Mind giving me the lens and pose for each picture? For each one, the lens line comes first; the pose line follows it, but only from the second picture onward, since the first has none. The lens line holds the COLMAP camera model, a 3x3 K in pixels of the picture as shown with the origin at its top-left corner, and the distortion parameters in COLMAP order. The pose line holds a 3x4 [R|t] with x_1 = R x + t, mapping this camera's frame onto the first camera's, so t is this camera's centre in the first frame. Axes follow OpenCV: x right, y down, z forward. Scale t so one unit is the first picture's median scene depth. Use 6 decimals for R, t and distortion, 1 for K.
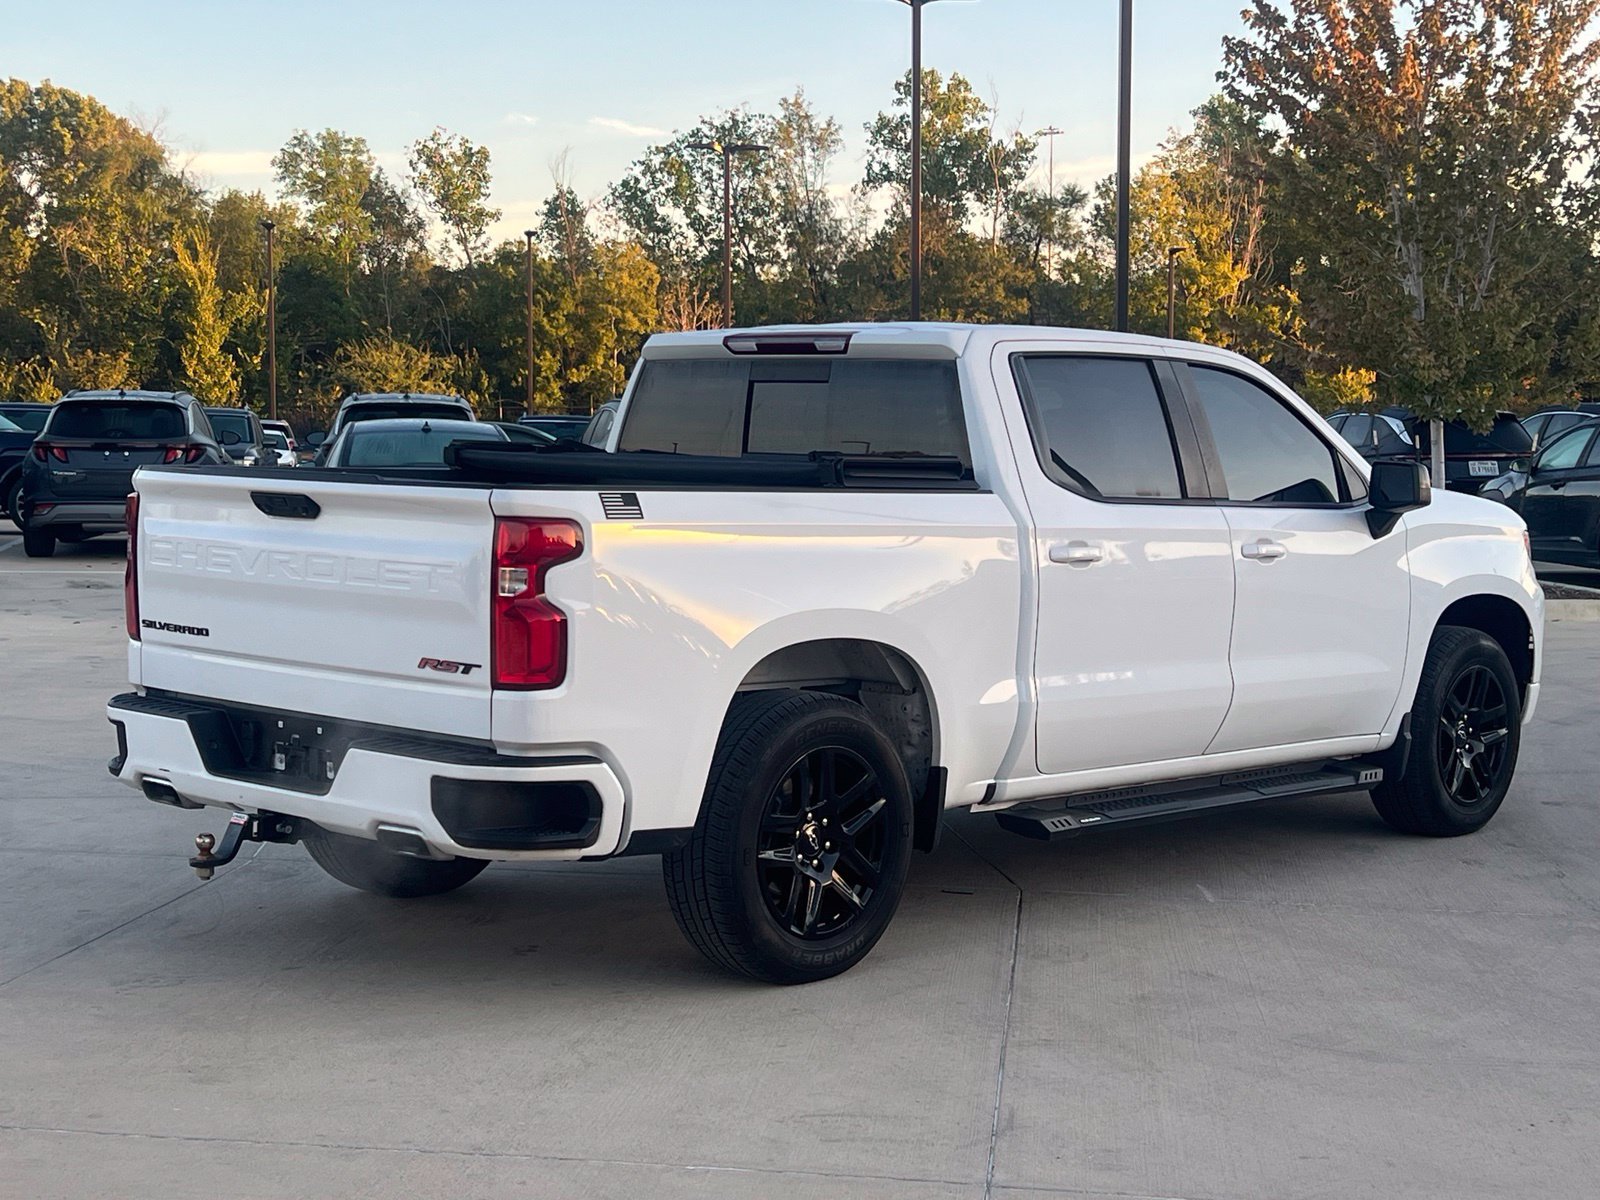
lens RADIAL K [[2450.1, 0, 796.6], [0, 2450.1, 598.5], [0, 0, 1]] dist [0.120417, 0.000000]
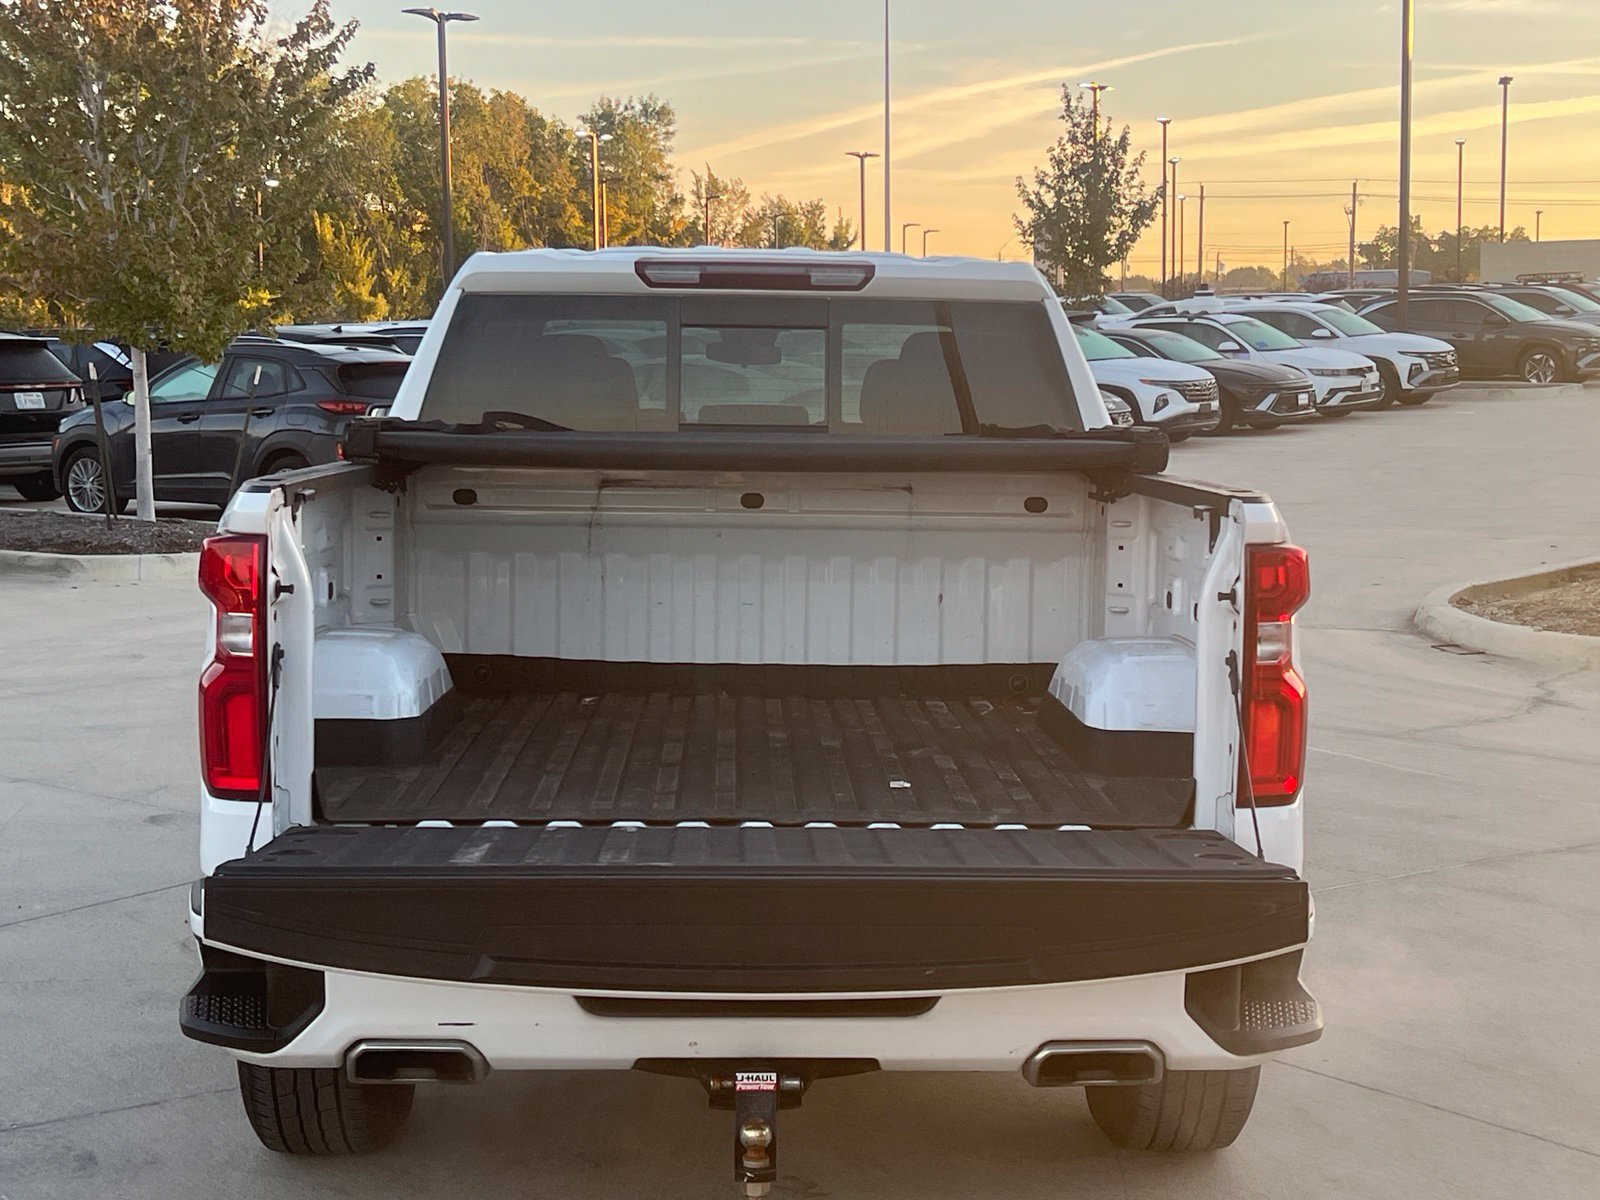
lens RADIAL K [[2450.1, 0, 817.3], [0, 2450.1, 570.5], [0, 0, 1]] dist [0.120417, 0.000000]
pose [[0.716086, -0.070258, 0.694467, -0.618393], [0.055149, 0.997506, 0.044050, -0.058117], [-0.695830, 0.006756, 0.718175, 0.569775]]
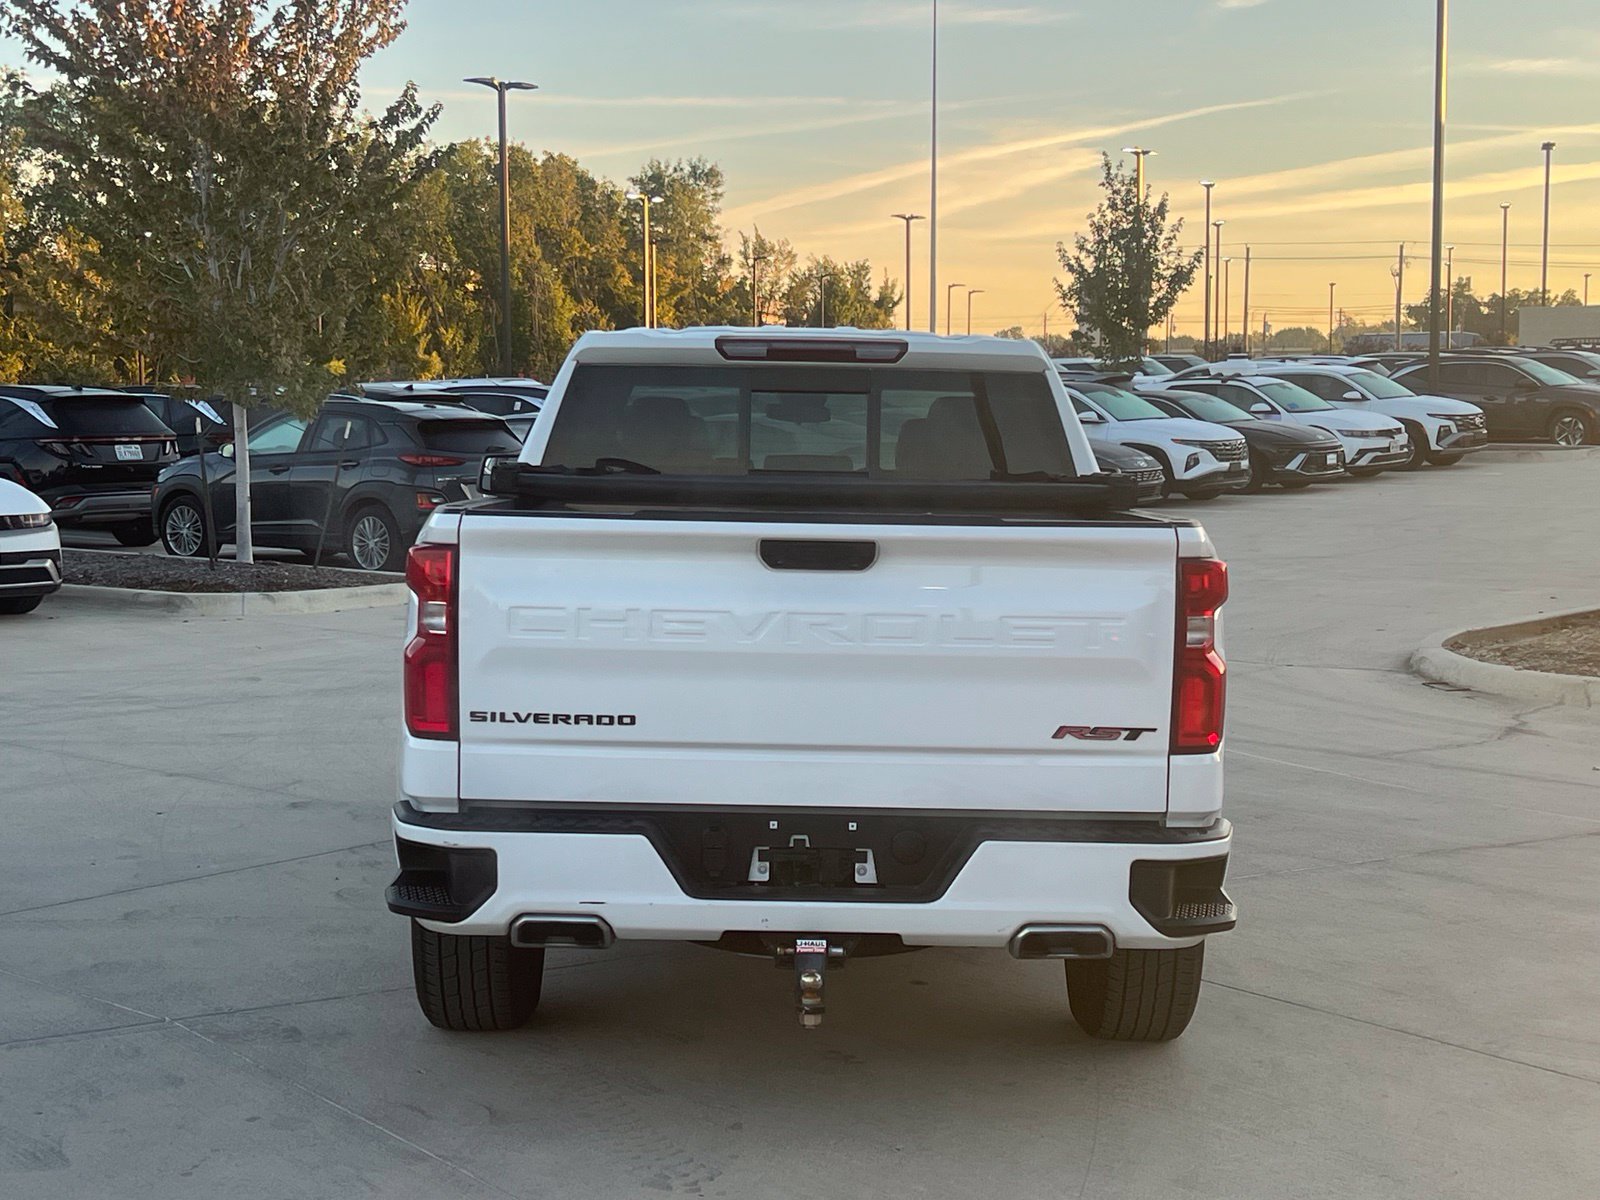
lens RADIAL K [[2450.1, 0, 759.8], [0, 2450.1, 607.5], [0, 0, 1]] dist [0.120417, 0.000000]
pose [[0.744331, -0.057280, 0.665350, -0.770046], [0.047026, 0.998337, 0.033339, -0.049025], [-0.666154, 0.006474, 0.745786, 0.414239]]
